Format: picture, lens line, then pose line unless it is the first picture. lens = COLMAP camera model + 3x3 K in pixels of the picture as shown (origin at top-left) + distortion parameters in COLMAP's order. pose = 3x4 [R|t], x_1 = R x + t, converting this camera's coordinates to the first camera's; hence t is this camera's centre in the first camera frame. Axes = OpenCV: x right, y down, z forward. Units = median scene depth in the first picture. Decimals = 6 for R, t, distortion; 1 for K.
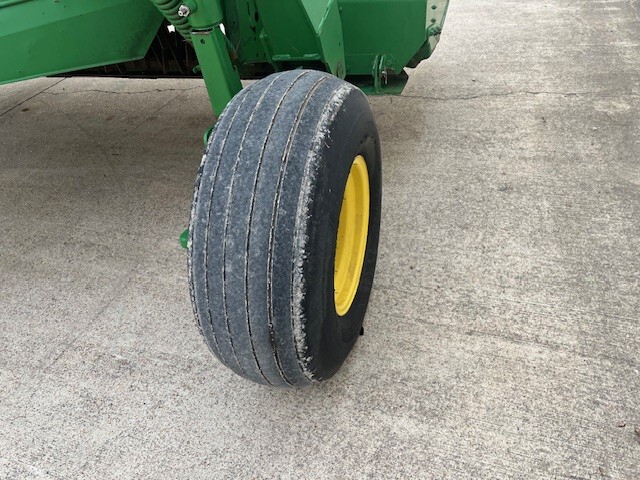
lens RADIAL K [[486.0, 0, 317.8], [0, 486.0, 241.3], [0, 0, 1]] dist [0.079990, -0.117279]
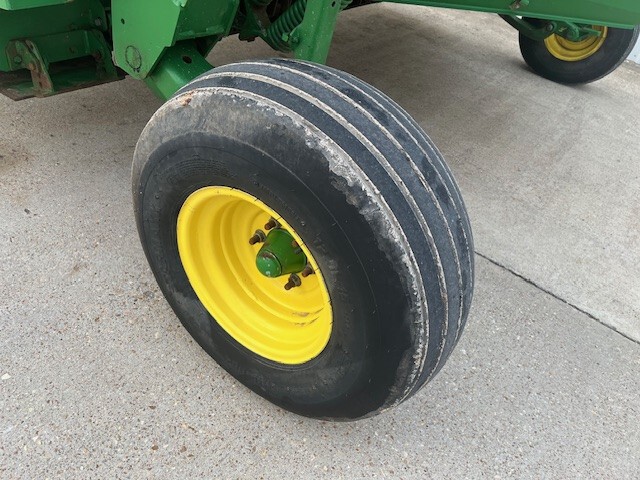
lens RADIAL K [[485.0, 0, 317.2], [0, 485.0, 233.1], [0, 0, 1]] dist [0.074356, -0.098422]
pose [[0.268202, -0.471116, 0.840308, -3.018496], [0.409149, 0.845393, 0.343378, -0.549226], [-0.872161, 0.251716, 0.419493, 1.300497]]
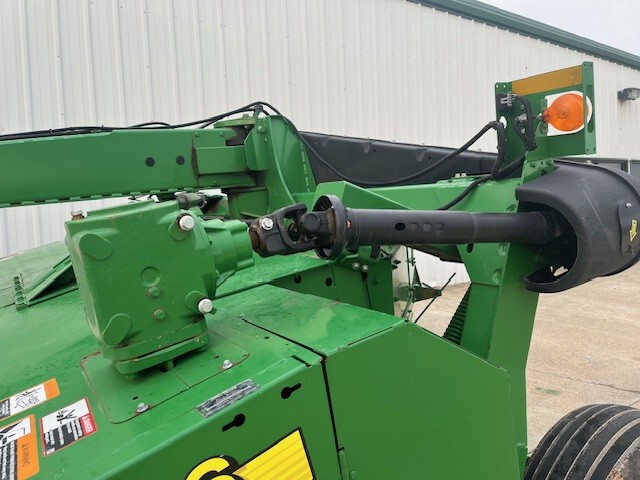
lens RADIAL K [[485.9, 0, 323.0], [0, 485.9, 237.8], [0, 0, 1]] dist [0.080611, -0.111132]
pose [[-0.759486, 0.086047, 0.644808, -2.685519], [0.490574, 0.726723, 0.480843, -1.634540], [-0.427222, 0.681520, -0.594149, 2.158766]]
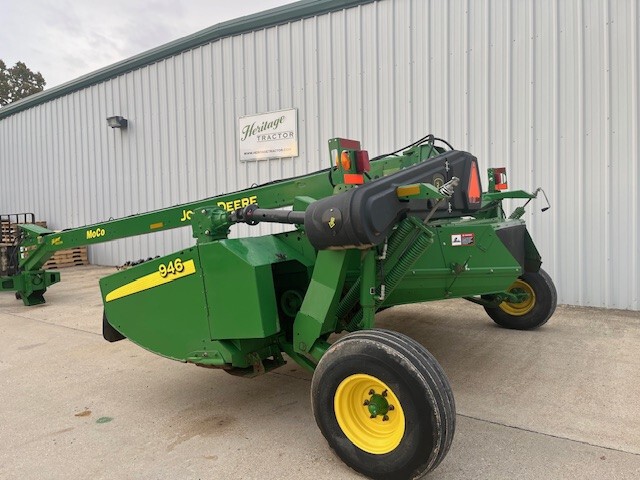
lens RADIAL K [[485.0, 0, 317.2], [0, 485.0, 233.1], [0, 0, 1]] dist [0.074356, -0.098422]
pose [[0.279314, 0.049109, 0.958943, -4.296007], [0.599343, 0.771337, -0.214074, -0.529416], [-0.750181, 0.634530, 0.186012, 1.085030]]
